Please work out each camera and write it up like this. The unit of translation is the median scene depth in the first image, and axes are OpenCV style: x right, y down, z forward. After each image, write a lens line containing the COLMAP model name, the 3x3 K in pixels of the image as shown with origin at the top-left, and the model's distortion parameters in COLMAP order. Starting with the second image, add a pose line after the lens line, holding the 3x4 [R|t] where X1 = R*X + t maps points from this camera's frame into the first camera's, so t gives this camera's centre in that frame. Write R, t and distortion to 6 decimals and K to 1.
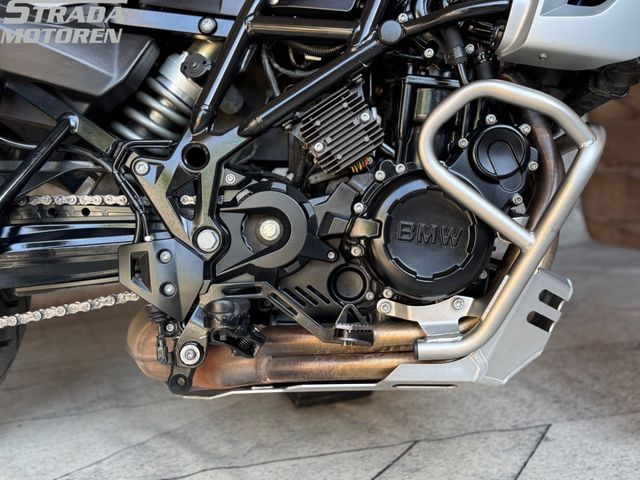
lens RADIAL K [[669.7, 0, 318.7], [0, 669.7, 242.3], [0, 0, 1]] dist [0.040813, 0.000000]
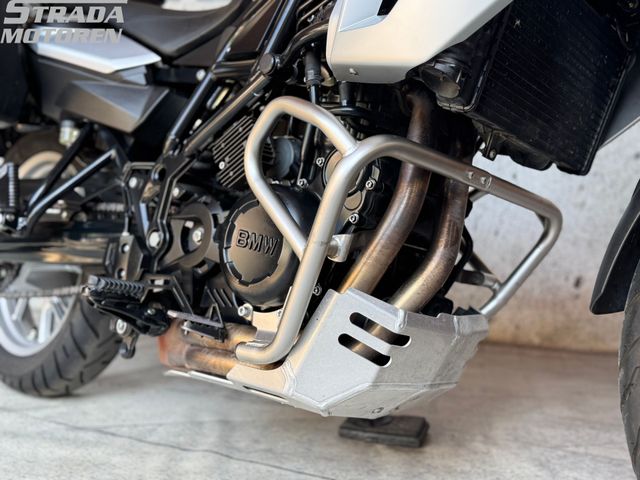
lens RADIAL K [[669.7, 0, 319.3], [0, 669.7, 243.9], [0, 0, 1]] dist [0.040813, 0.000000]
pose [[0.795968, 0.069737, -0.601308, 0.861373], [-0.133906, 0.989018, -0.062553, 0.042281], [0.590342, 0.130309, 0.796565, 0.202923]]
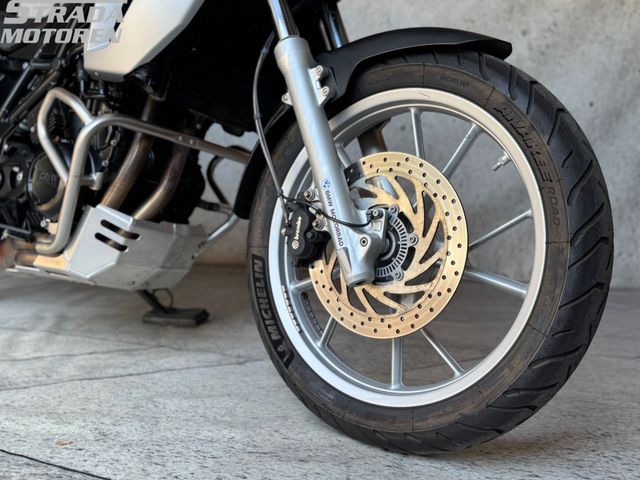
lens RADIAL K [[669.7, 0, 321.8], [0, 669.7, 239.5], [0, 0, 1]] dist [0.040813, 0.000000]
pose [[0.857527, 0.092287, -0.506093, 1.586384], [-0.125167, 0.991643, -0.031255, 0.103349], [0.498979, 0.090148, 0.861912, -0.108866]]
